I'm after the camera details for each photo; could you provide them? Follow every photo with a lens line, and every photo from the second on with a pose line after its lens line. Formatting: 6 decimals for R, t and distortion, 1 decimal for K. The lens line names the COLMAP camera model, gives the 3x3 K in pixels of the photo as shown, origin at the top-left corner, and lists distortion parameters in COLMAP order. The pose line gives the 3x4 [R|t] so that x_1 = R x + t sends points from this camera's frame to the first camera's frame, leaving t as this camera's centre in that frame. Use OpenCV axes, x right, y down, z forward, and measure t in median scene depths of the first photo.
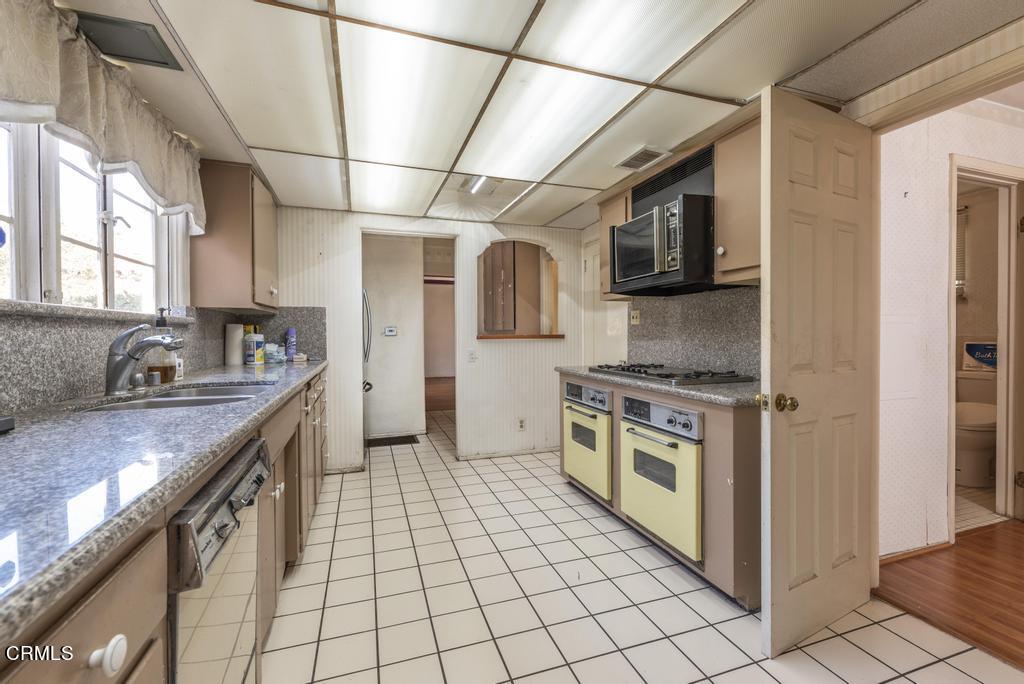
lens RADIAL K [[441.3, 0, 510.3], [0, 441.3, 334.3], [0, 0, 1]] dist [0.002258, -0.000175]
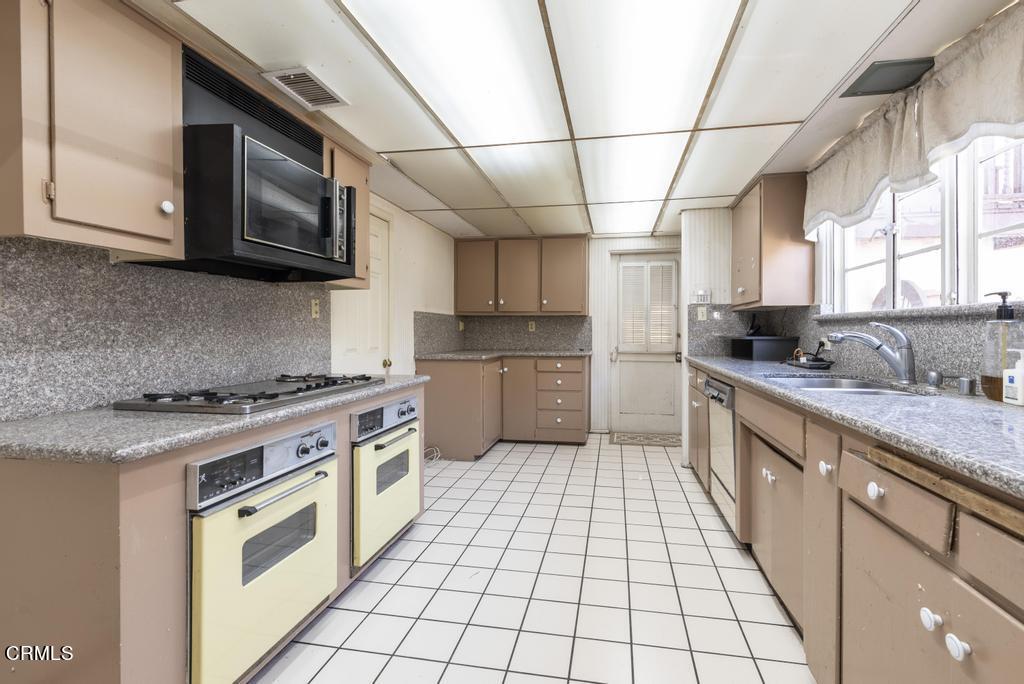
lens RADIAL K [[479.5, 0, 513.5], [0, 479.5, 335.8], [0, 0, 1]] dist [-0.005506, 0.000505]
pose [[-0.860963, 0.001067, 0.508667, -0.415057], [0.007466, 0.999917, 0.010539, -0.003848], [-0.508613, 0.012871, -0.860899, 1.645976]]
